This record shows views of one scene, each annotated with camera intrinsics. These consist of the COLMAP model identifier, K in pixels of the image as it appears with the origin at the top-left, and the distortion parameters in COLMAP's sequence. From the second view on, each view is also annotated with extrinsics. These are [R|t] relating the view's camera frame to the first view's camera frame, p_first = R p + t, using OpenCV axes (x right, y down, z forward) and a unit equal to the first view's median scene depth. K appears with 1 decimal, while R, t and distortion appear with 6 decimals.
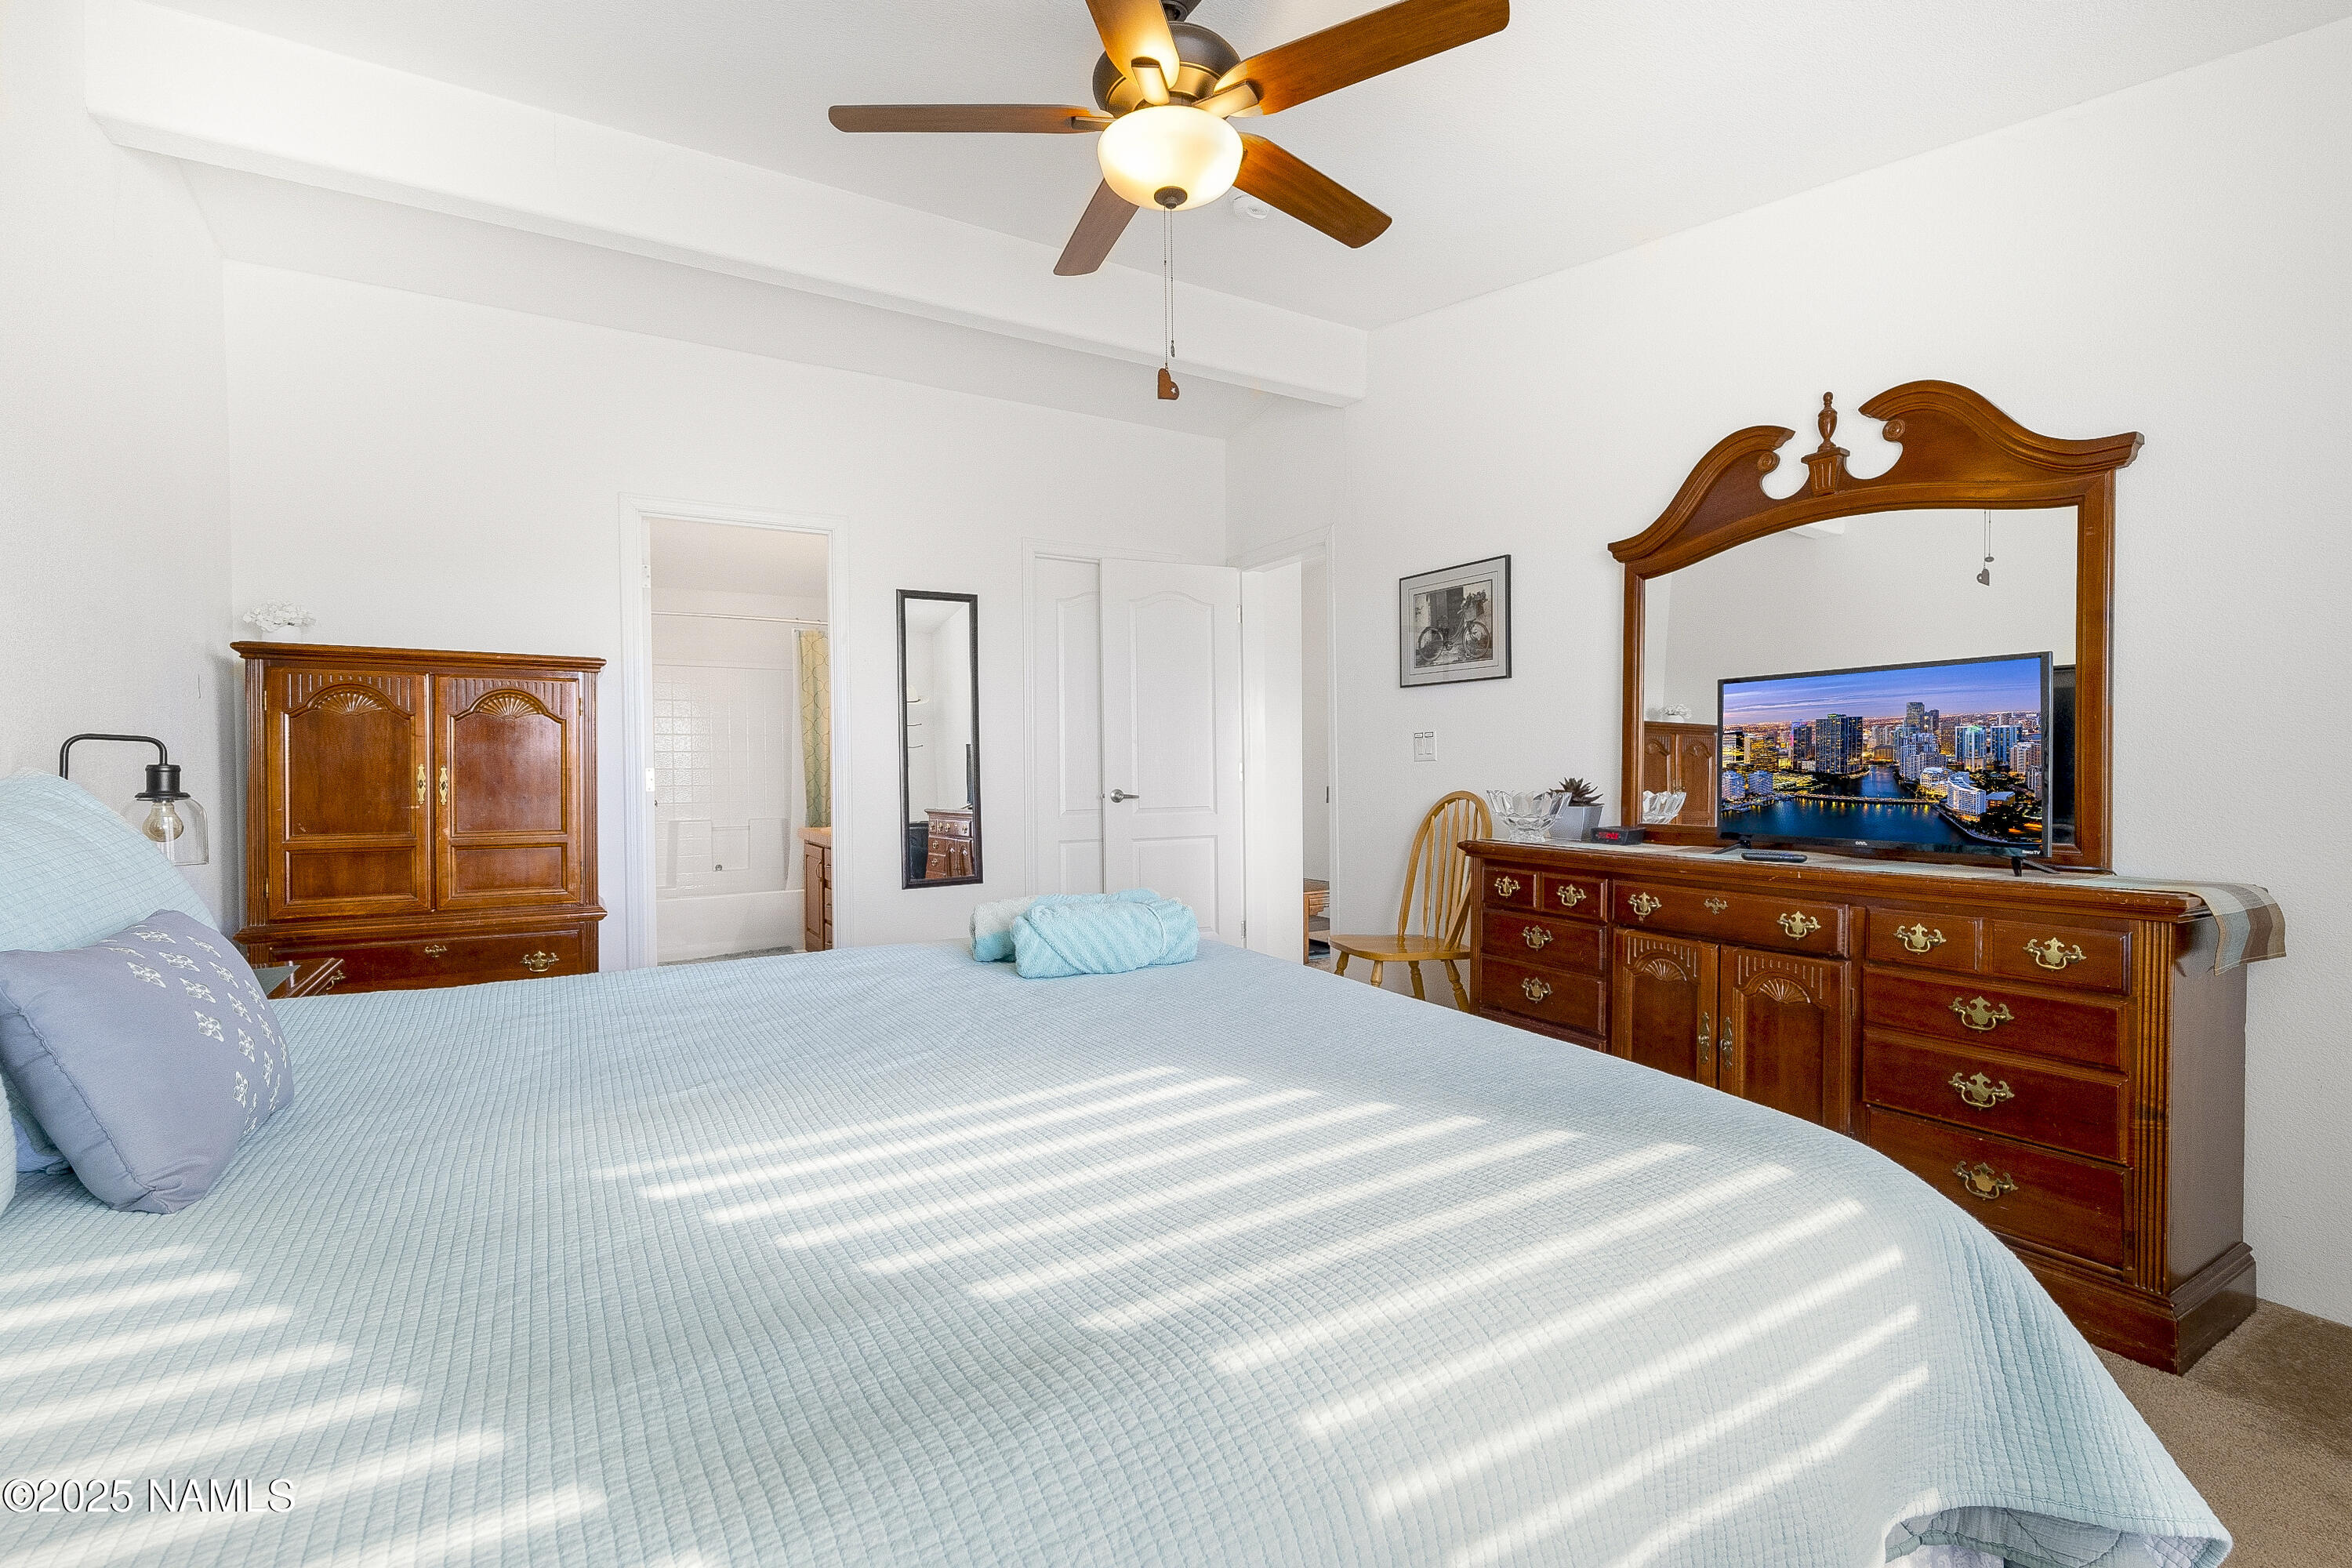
lens RADIAL K [[994.8, 0, 1176.0], [0, 994.8, 784.0], [0, 0, 1]] dist [0.015018, -0.017515]
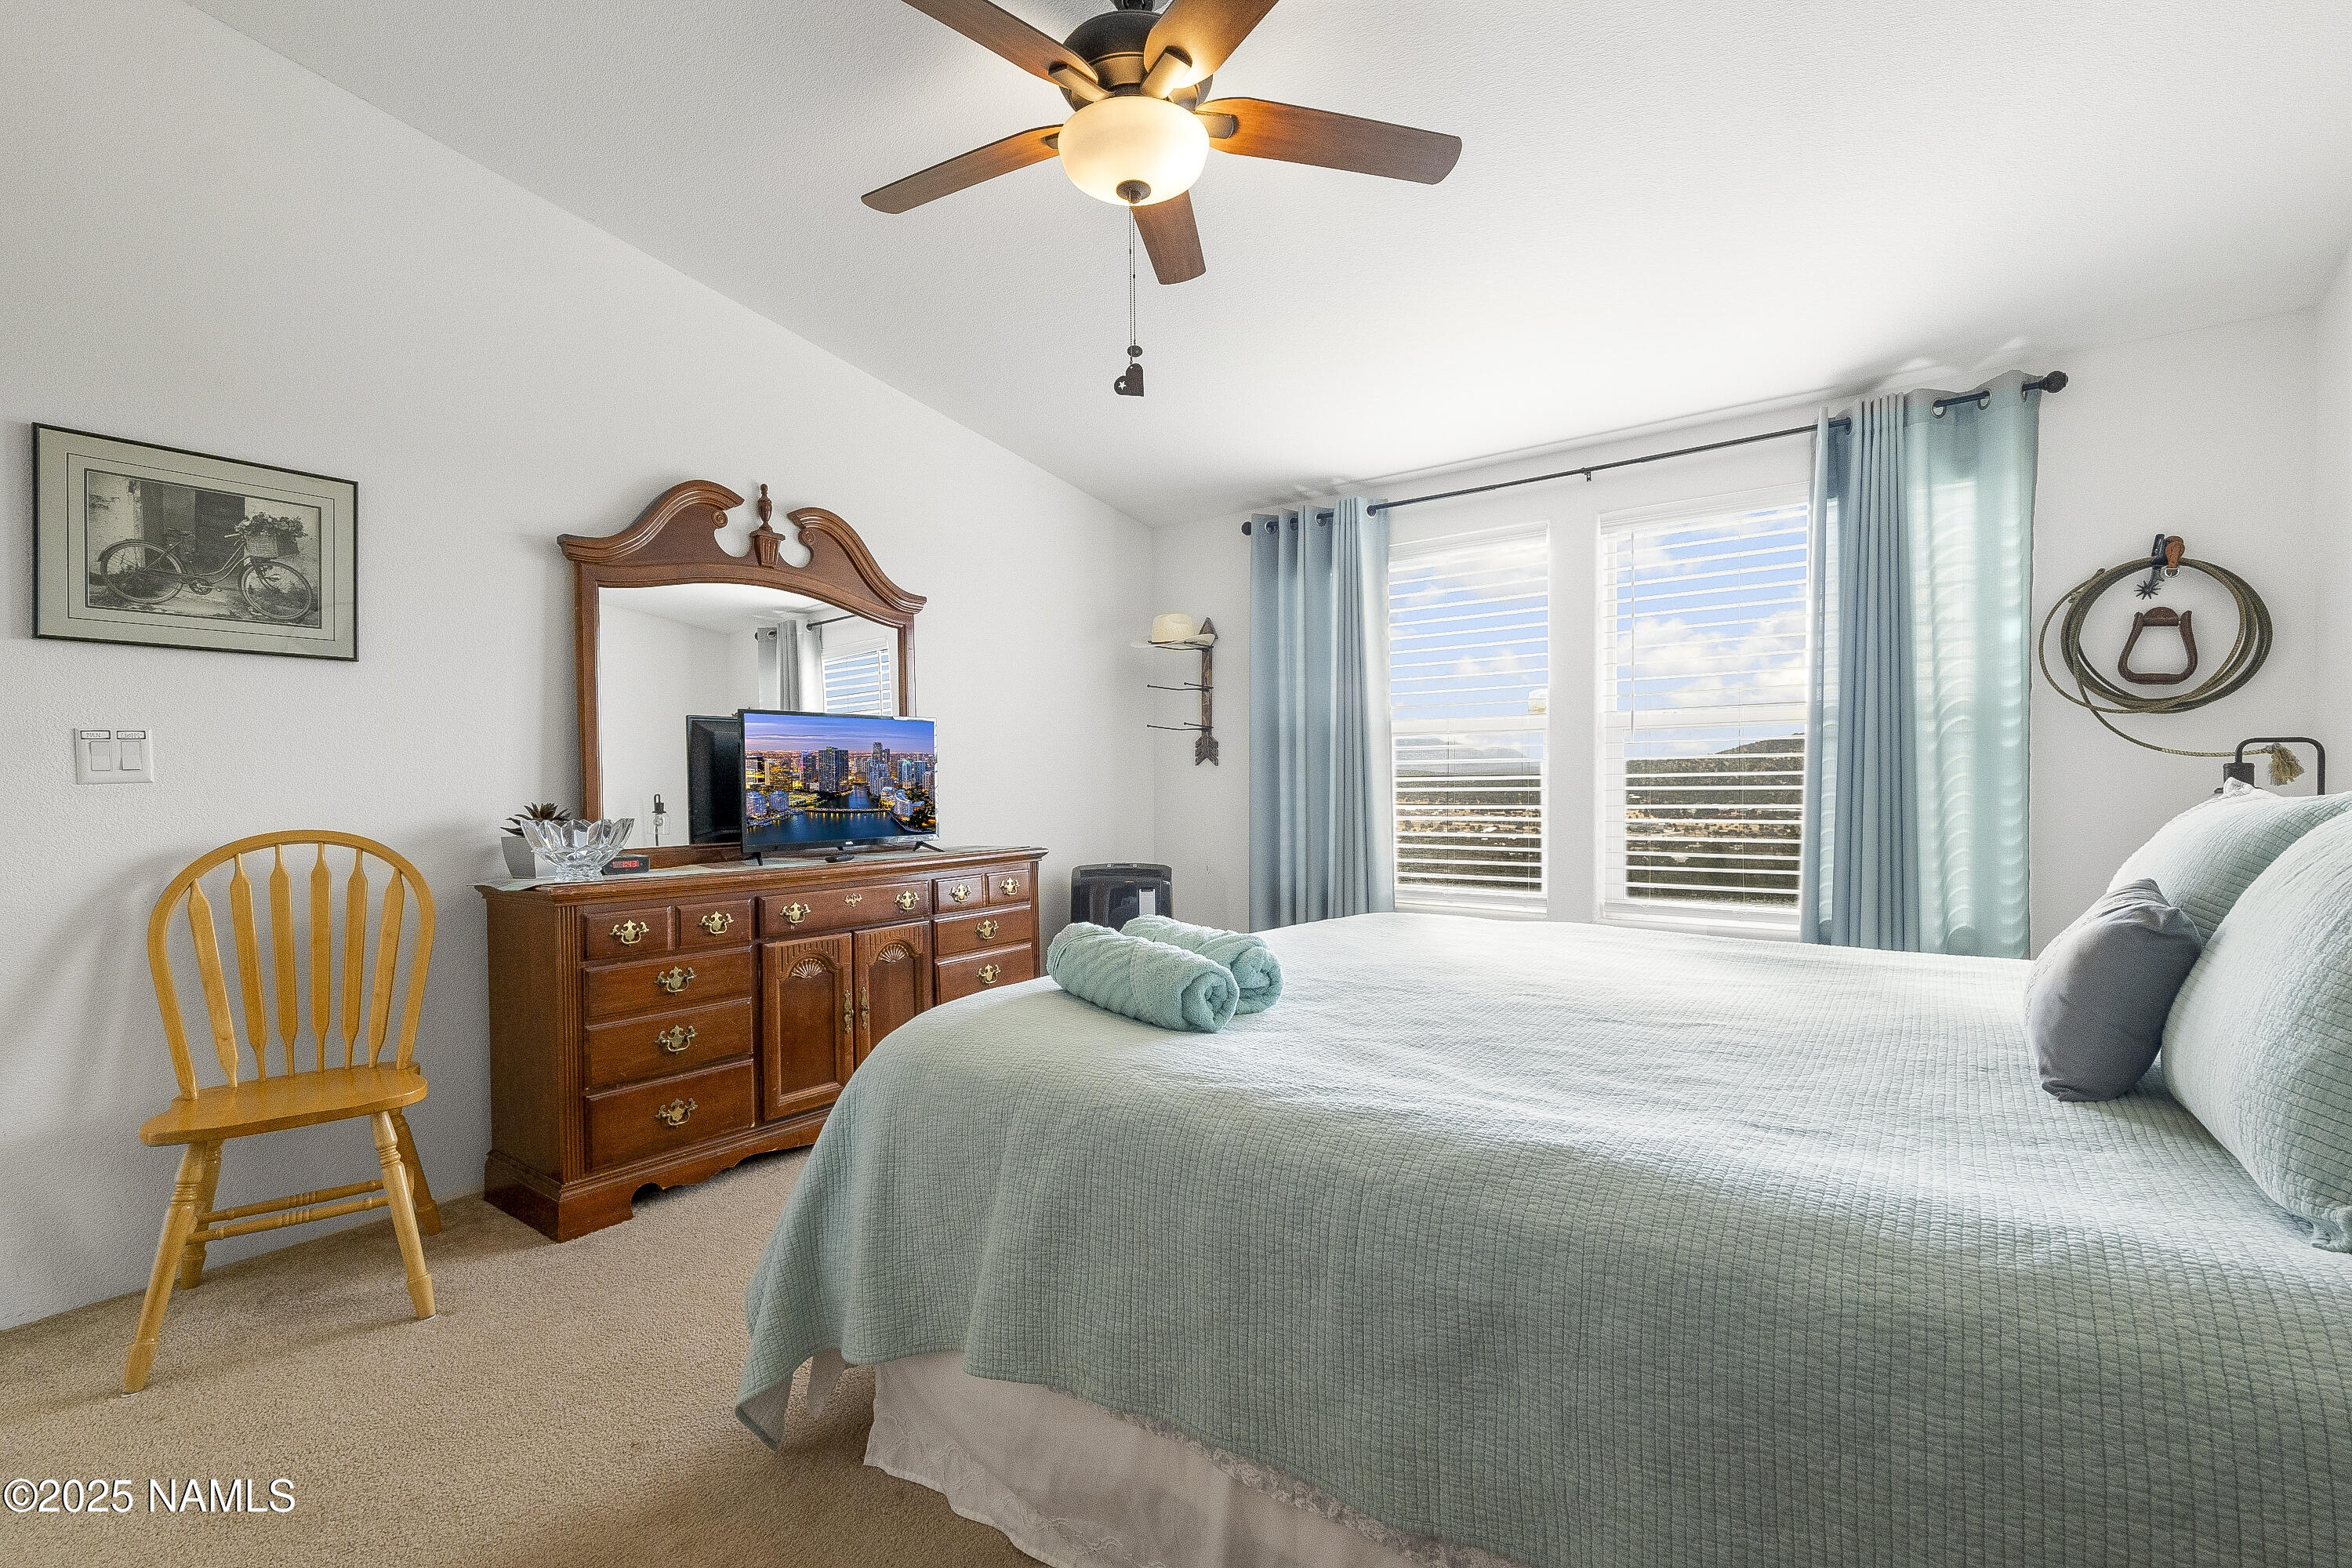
lens RADIAL K [[994.8, 0, 1176.0], [0, 994.8, 784.0], [0, 0, 1]] dist [0.015018, -0.017515]
pose [[-0.356174, 0.004051, 0.934411, -0.681092], [0.026923, 0.999620, 0.005928, -0.015548], [-0.934032, 0.027268, -0.356147, 0.971672]]
